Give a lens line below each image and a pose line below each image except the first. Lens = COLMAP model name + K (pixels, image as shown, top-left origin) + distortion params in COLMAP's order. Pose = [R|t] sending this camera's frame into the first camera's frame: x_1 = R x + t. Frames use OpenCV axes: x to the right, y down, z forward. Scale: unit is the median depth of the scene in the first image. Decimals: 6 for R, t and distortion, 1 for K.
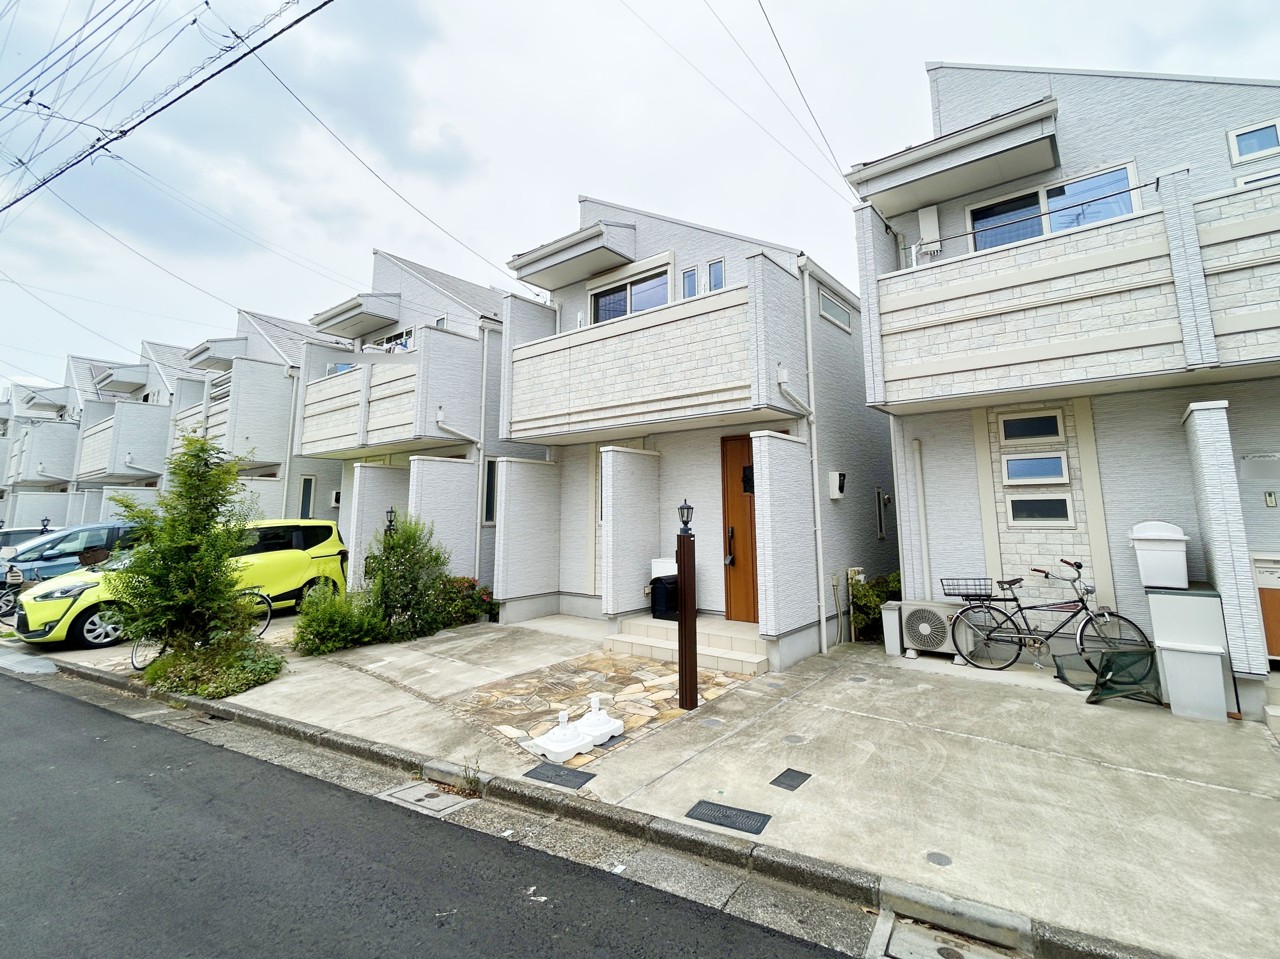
lens RADIAL K [[589.1, 0, 659.2], [0, 589.1, 419.1], [0, 0, 1]] dist [-0.001968, 0.001349]
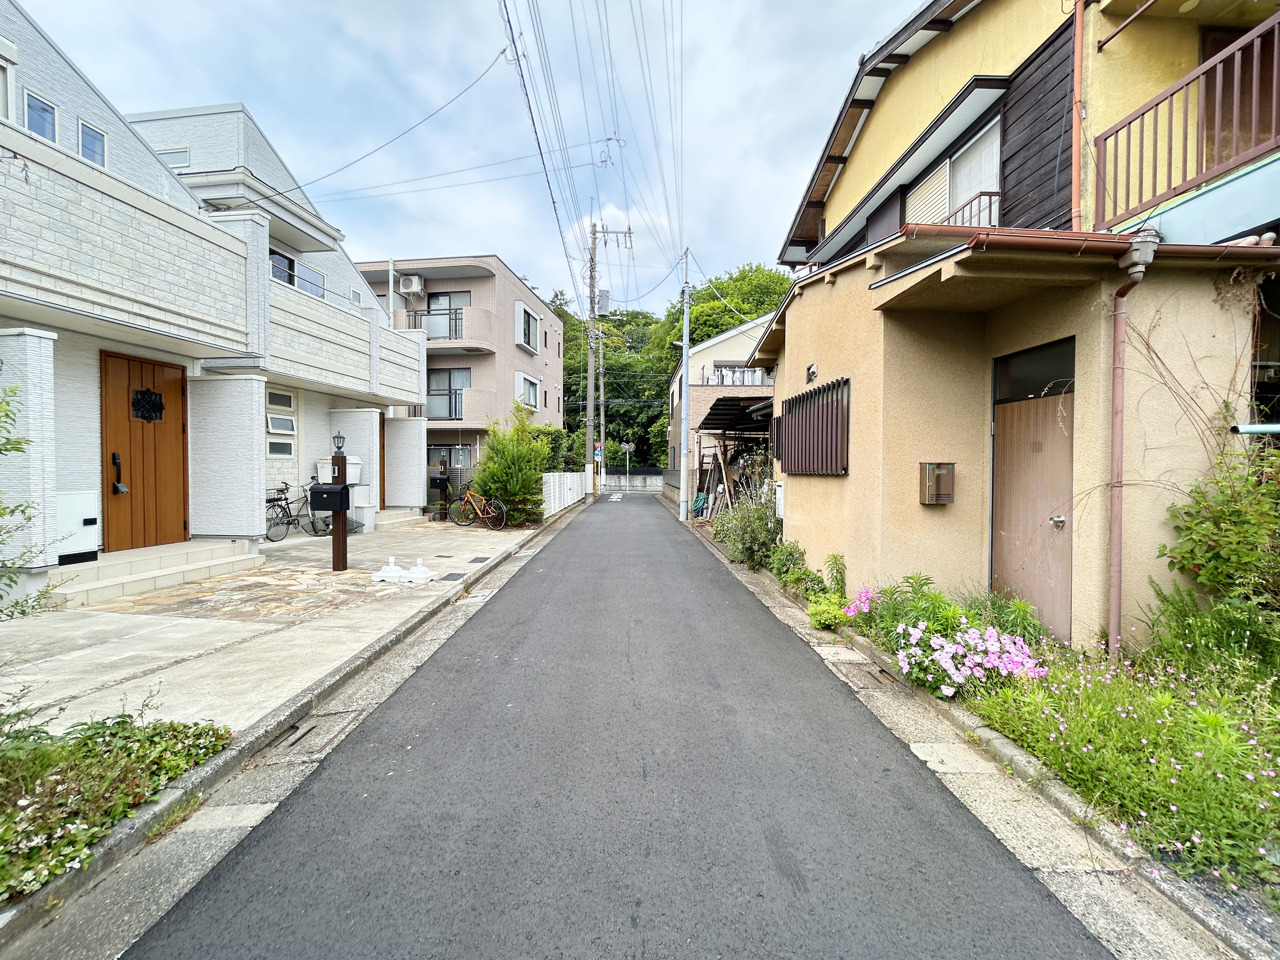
lens RADIAL K [[513.0, 0, 640.0], [0, 513.0, 480.0], [0, 0, 1]] dist [-0.001135, 0.000417]
pose [[-0.502130, -0.012527, 0.864701, -1.008177], [-0.137796, 0.988279, -0.065701, 0.171007], [-0.853743, -0.152143, -0.497971, 0.721410]]
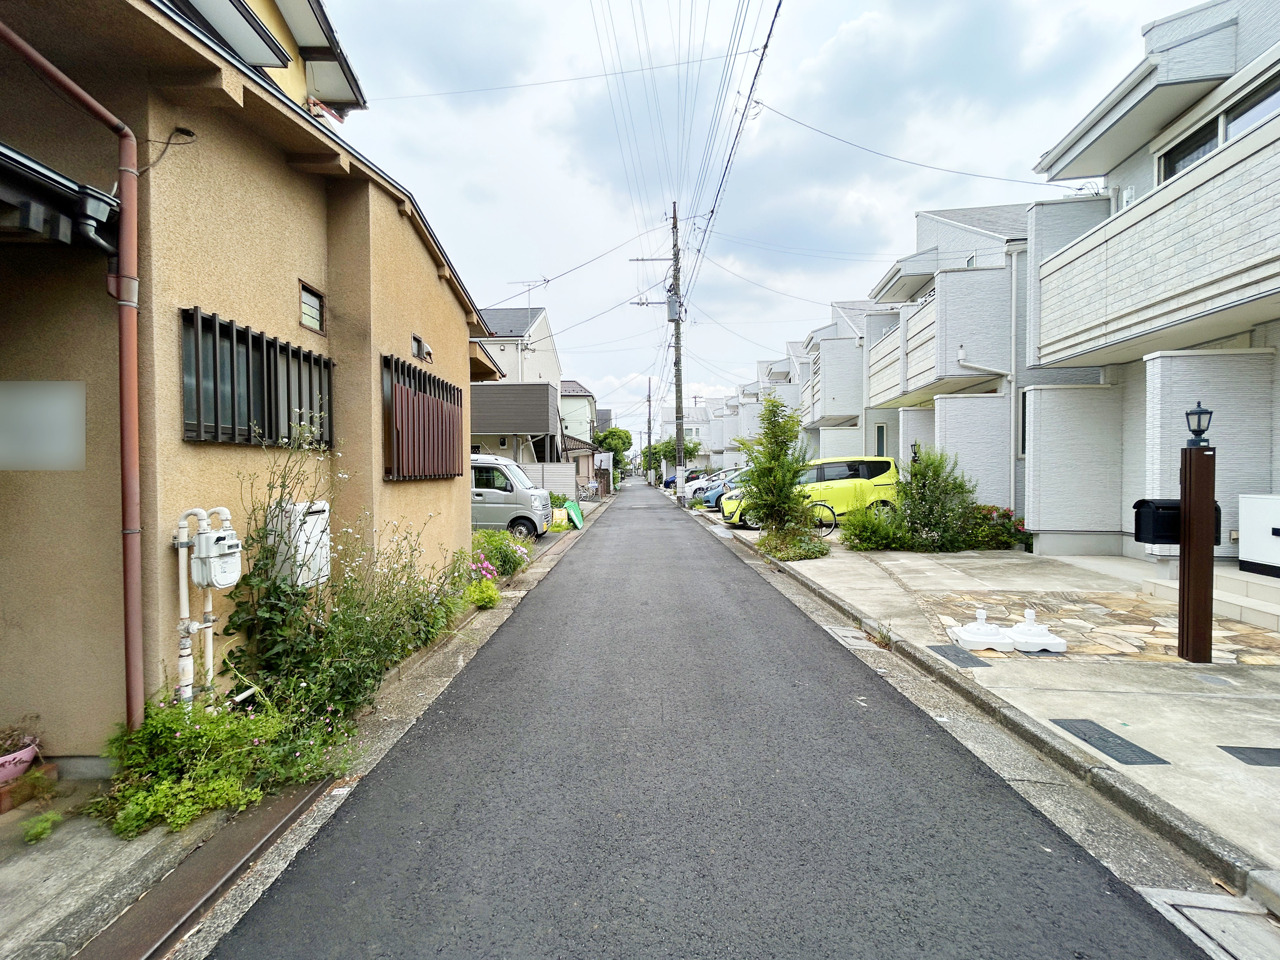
lens RADIAL K [[520.6, 0, 640.0], [0, 520.6, 480.0], [0, 0, 1]] dist [-0.002667, -0.000610]
pose [[0.476353, 0.021719, -0.878986, 0.214317], [0.141042, 0.984862, 0.100771, 0.050179], [0.867868, -0.171976, 0.466078, 0.042016]]
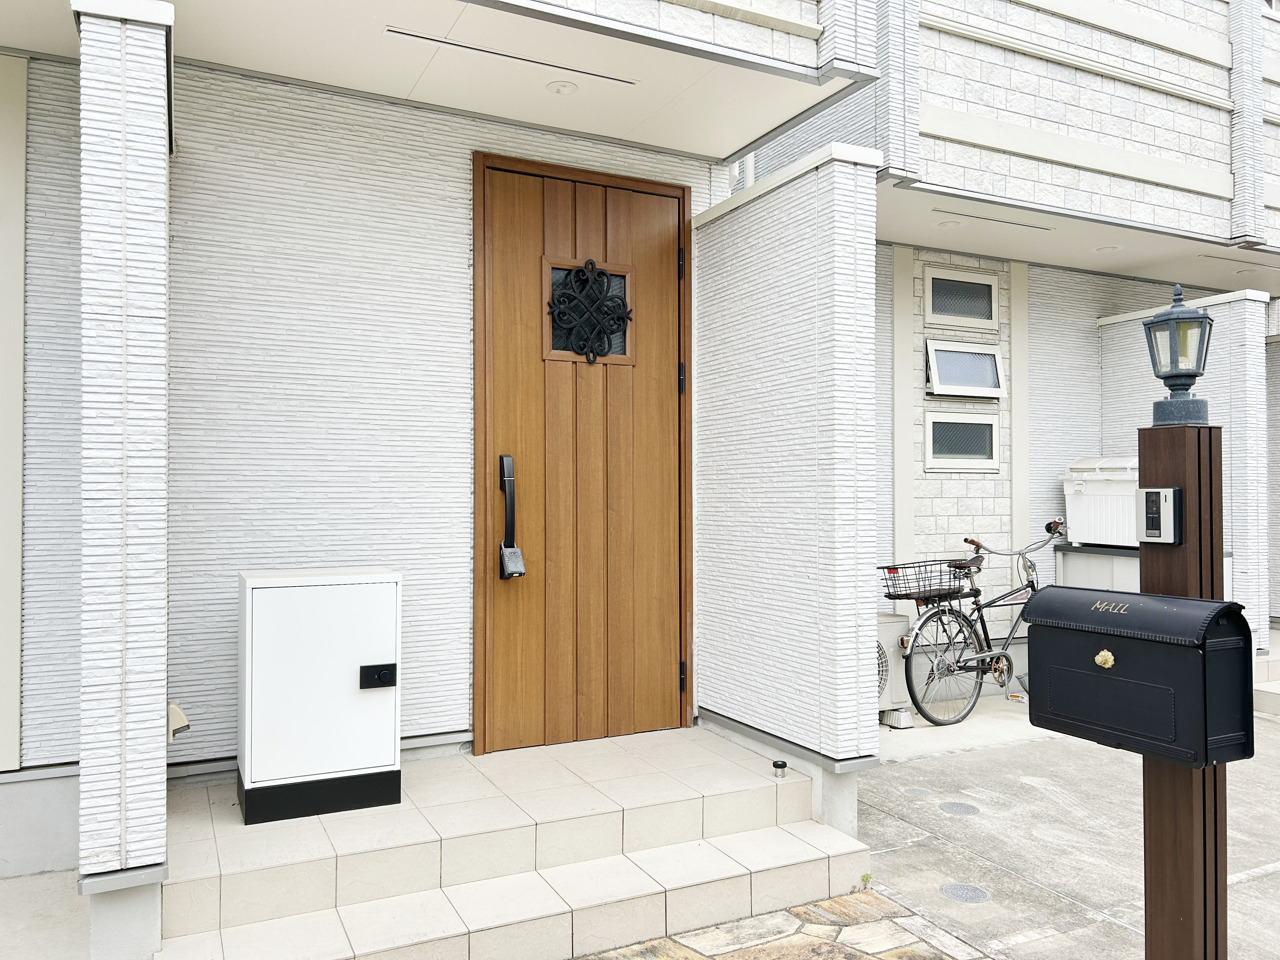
lens RADIAL K [[957.3, 0, 640.0], [0, 957.3, 480.0], [0, 0, 1]] dist [0.016305, 0.003242]
pose [[0.436417, 0.022735, 0.899457, -0.299975], [-0.144473, 0.988480, 0.045113, 0.169363], [-0.888070, -0.149635, 0.434674, 0.746518]]
